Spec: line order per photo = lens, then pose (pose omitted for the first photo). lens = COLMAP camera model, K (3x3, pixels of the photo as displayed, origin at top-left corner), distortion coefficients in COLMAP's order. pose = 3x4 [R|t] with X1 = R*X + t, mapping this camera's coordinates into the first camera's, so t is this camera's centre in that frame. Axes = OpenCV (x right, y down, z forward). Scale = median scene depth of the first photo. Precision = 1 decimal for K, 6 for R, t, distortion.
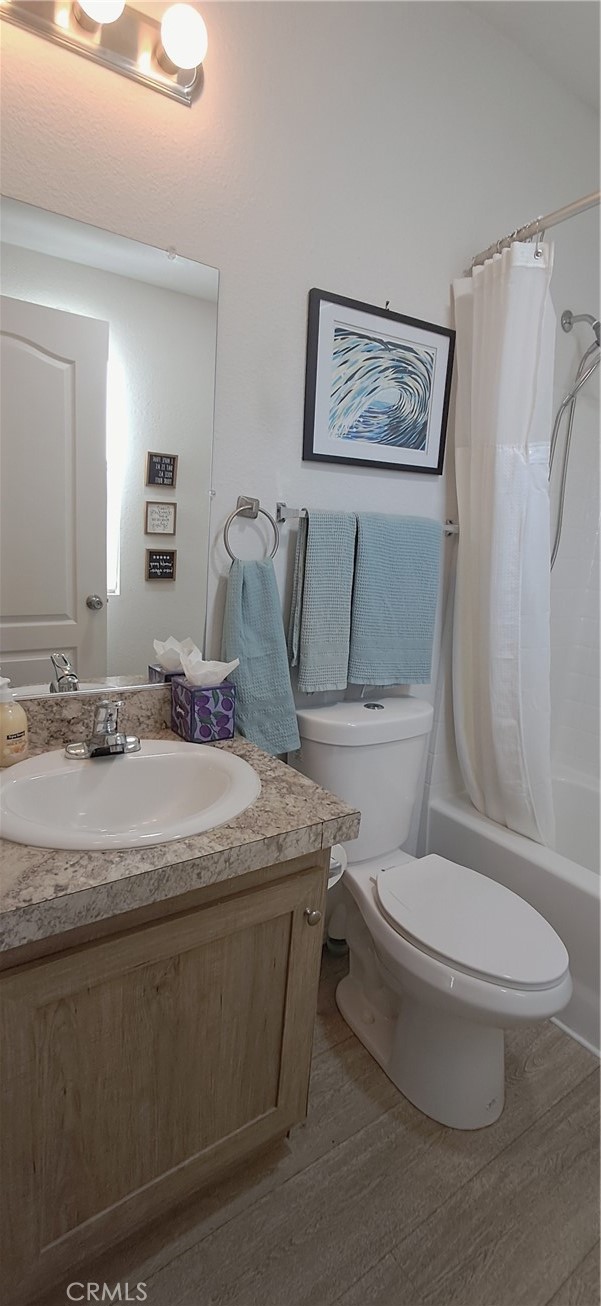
lens RADIAL K [[603.5, 0, 309.1], [0, 603.5, 666.8], [0, 0, 1]] dist [-0.026260, 0.018477]
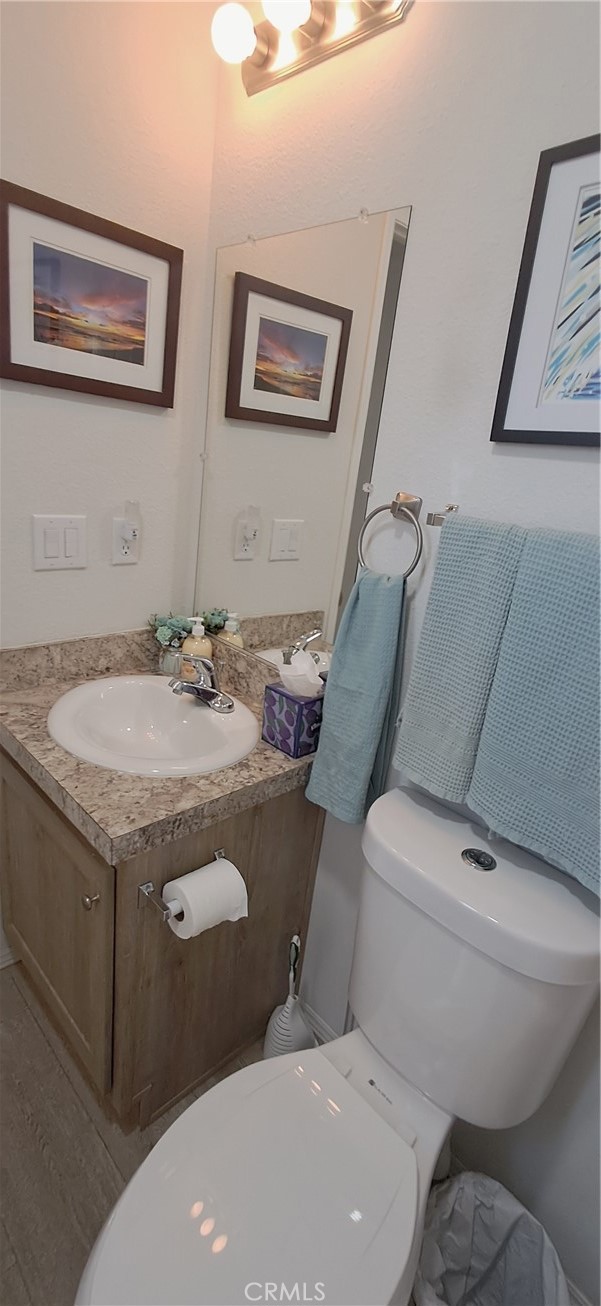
lens RADIAL K [[603.5, 0, 309.1], [0, 603.5, 666.8], [0, 0, 1]] dist [-0.026260, 0.018477]
pose [[0.146577, 0.281773, -0.948219, 0.713107], [-0.321976, 0.919963, 0.223605, -0.222451], [0.935332, 0.272529, 0.225570, 0.814051]]
